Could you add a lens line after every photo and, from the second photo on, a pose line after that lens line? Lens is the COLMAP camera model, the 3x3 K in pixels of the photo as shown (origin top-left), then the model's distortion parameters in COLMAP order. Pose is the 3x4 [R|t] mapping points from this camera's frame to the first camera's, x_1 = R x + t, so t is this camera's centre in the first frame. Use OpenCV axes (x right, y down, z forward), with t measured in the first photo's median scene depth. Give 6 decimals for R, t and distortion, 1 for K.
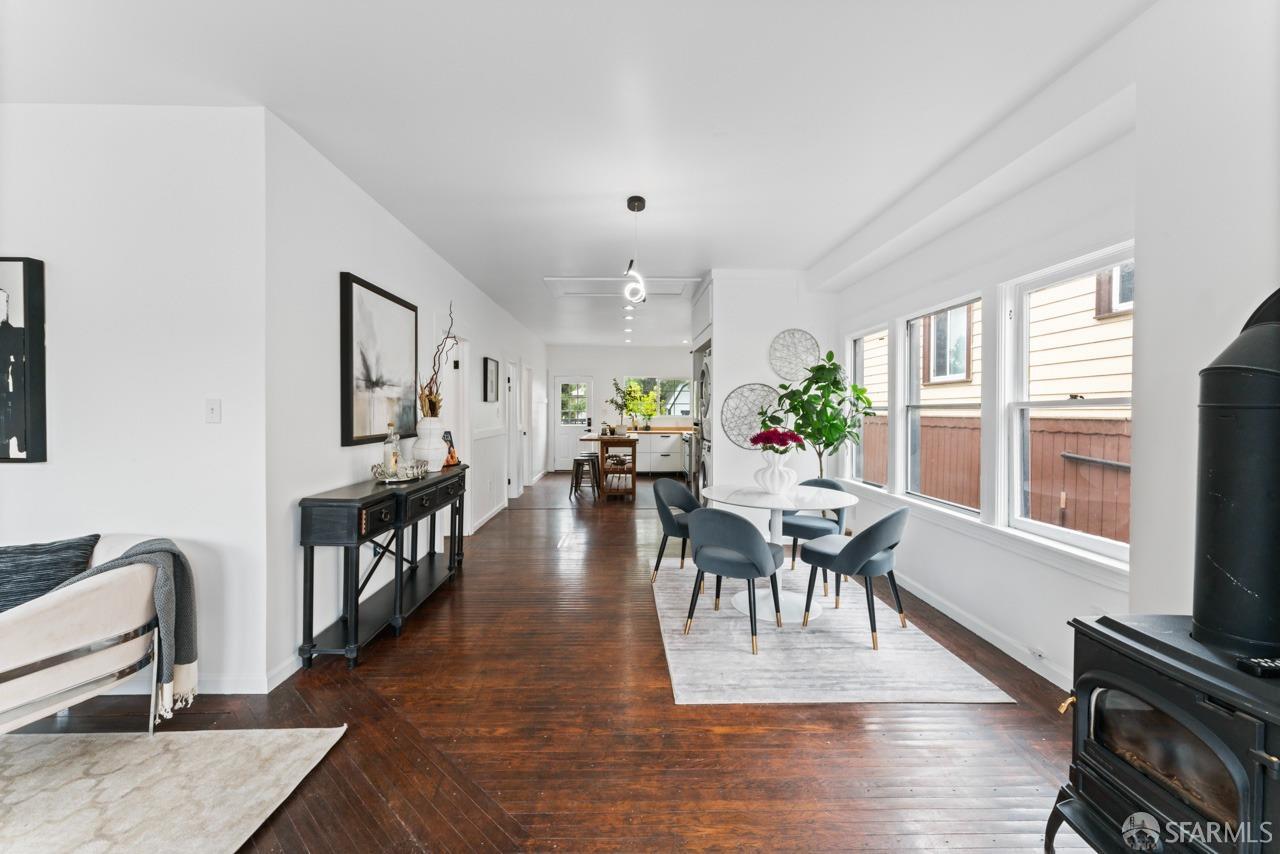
lens RADIAL K [[516.1, 0, 634.3], [0, 516.1, 414.5], [0, 0, 1]] dist [0.000391, -0.000121]
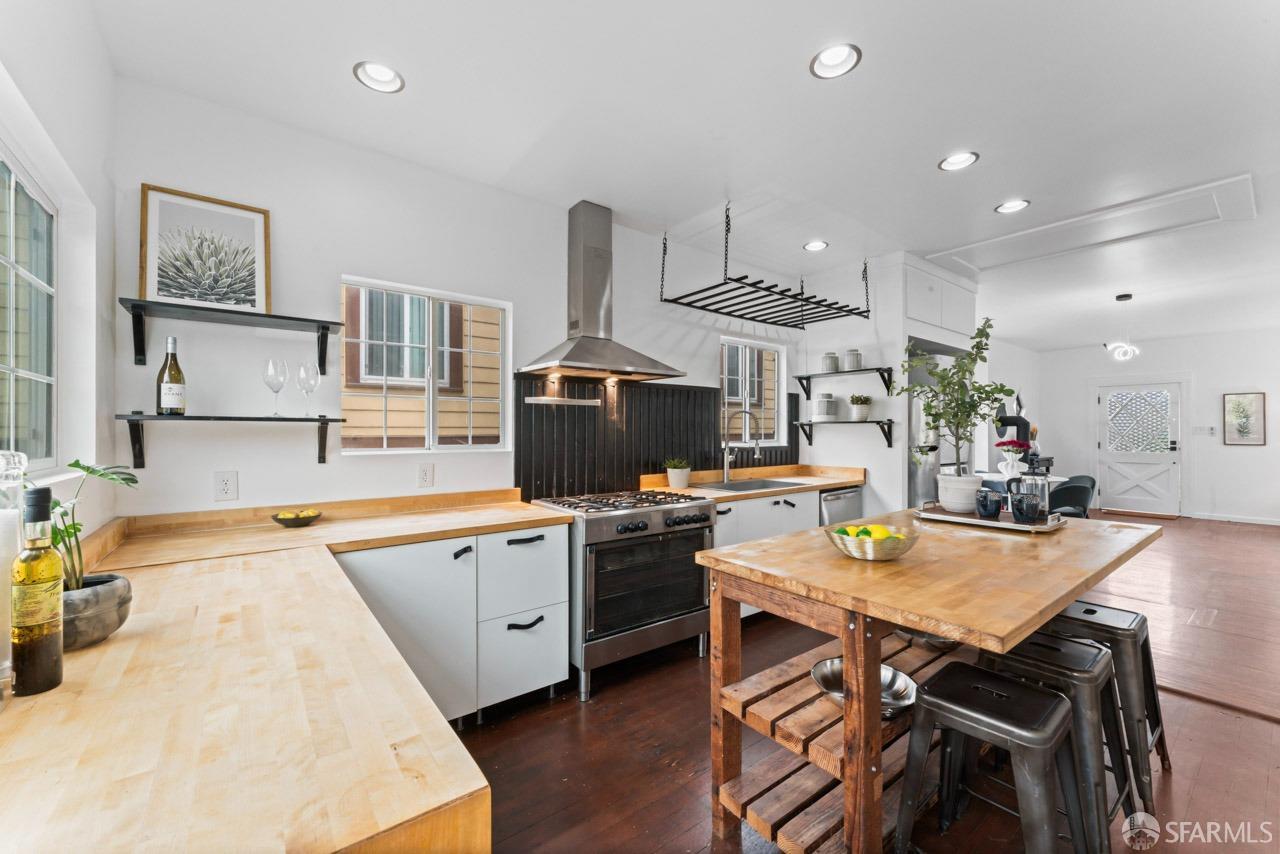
lens RADIAL K [[511.5, 0, 641.6], [0, 511.5, 430.6], [0, 0, 1]] dist [-0.001071, 0.000053]
pose [[-0.601948, -0.003050, 0.798529, -0.340643], [0.003817, 0.999970, 0.006698, -0.020307], [-0.798526, 0.007080, -0.601919, 3.009480]]
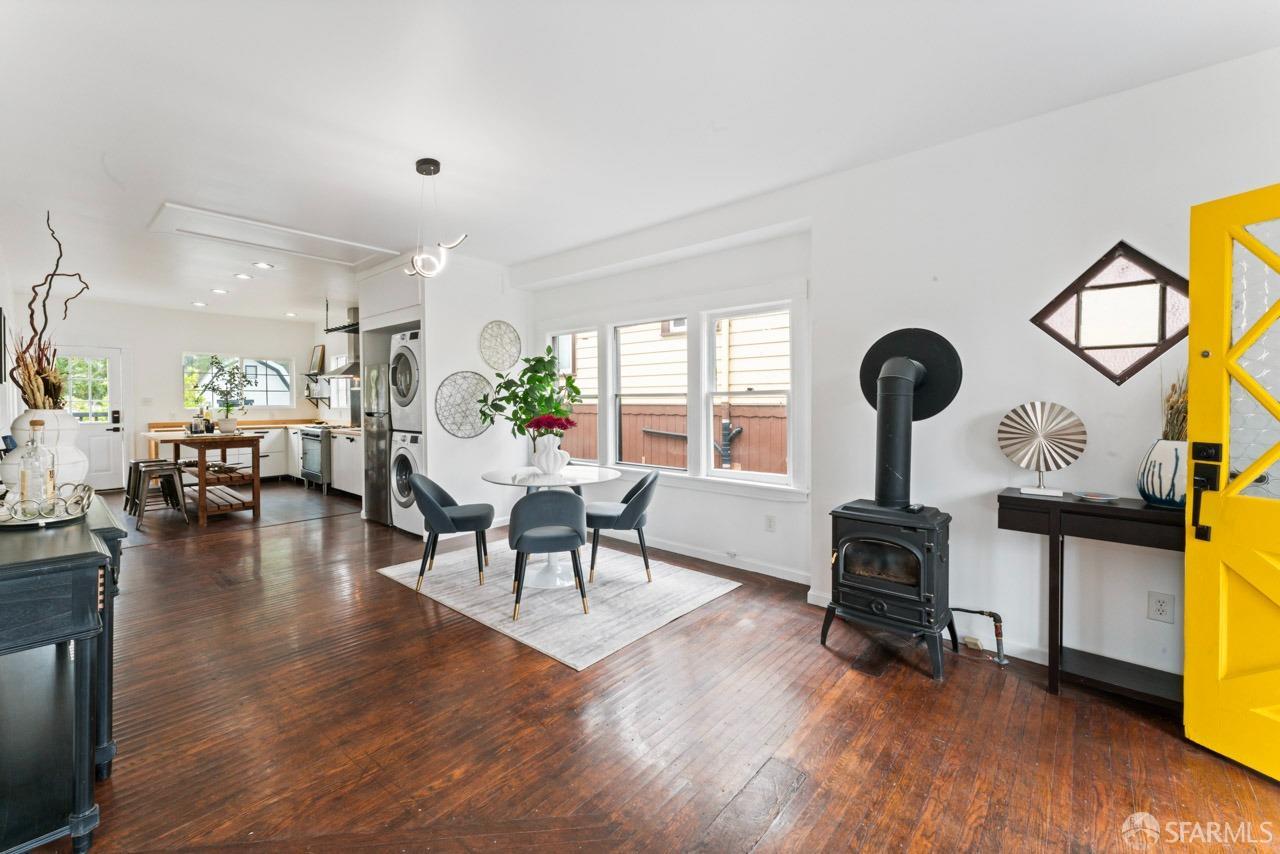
lens RADIAL K [[517.1, 0, 644.7], [0, 517.1, 404.6], [0, 0, 1]] dist [-0.000812, -0.000216]
pose [[0.663174, -0.008759, 0.748414, -0.415297], [0.007569, 0.999959, 0.004997, 0.002410], [-0.748427, 0.002351, 0.663213, 0.122280]]
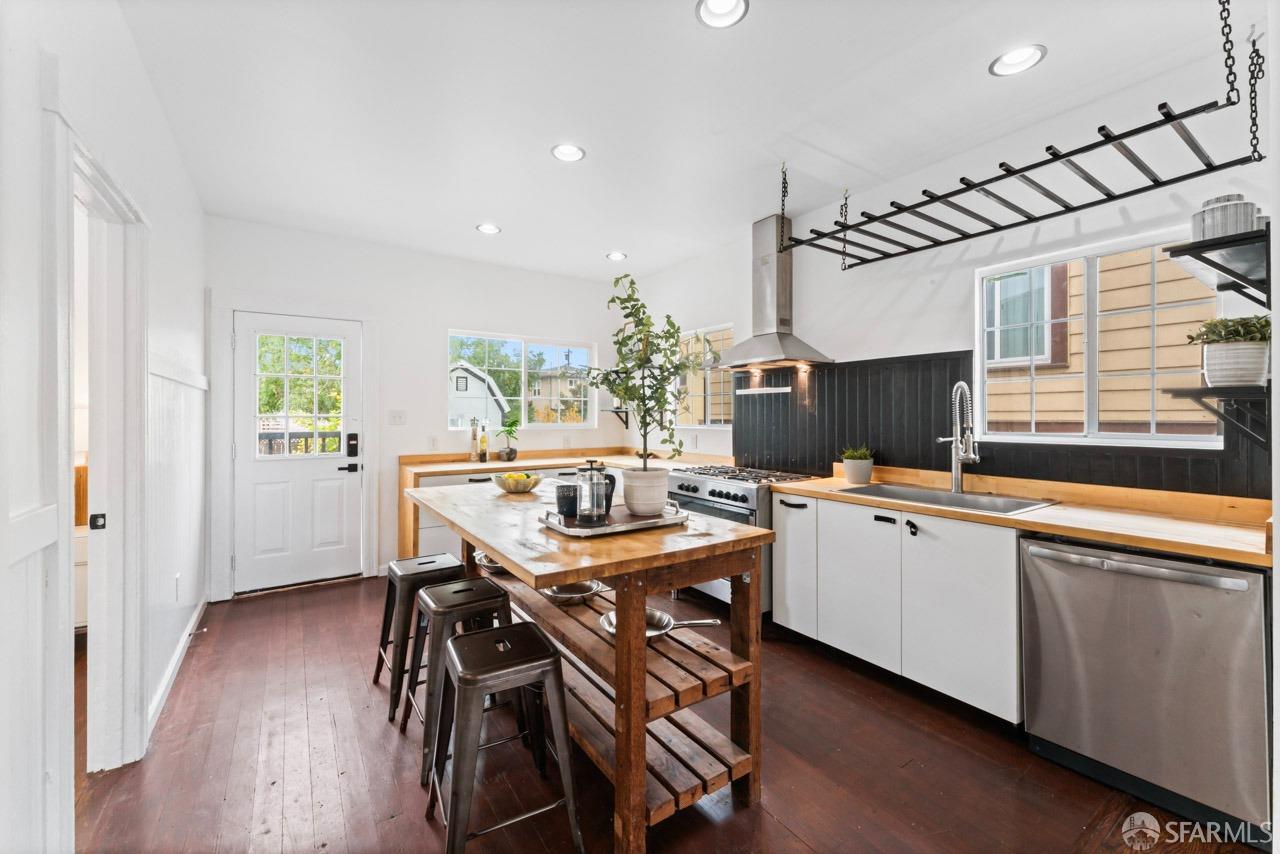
lens RADIAL K [[516.1, 0, 634.3], [0, 516.1, 414.5], [0, 0, 1]] dist [0.000391, -0.000121]
pose [[0.840265, -0.002972, 0.542168, -0.365491], [0.006411, 0.999970, -0.004455, -0.012318], [-0.542138, 0.007220, 0.840258, 1.803820]]
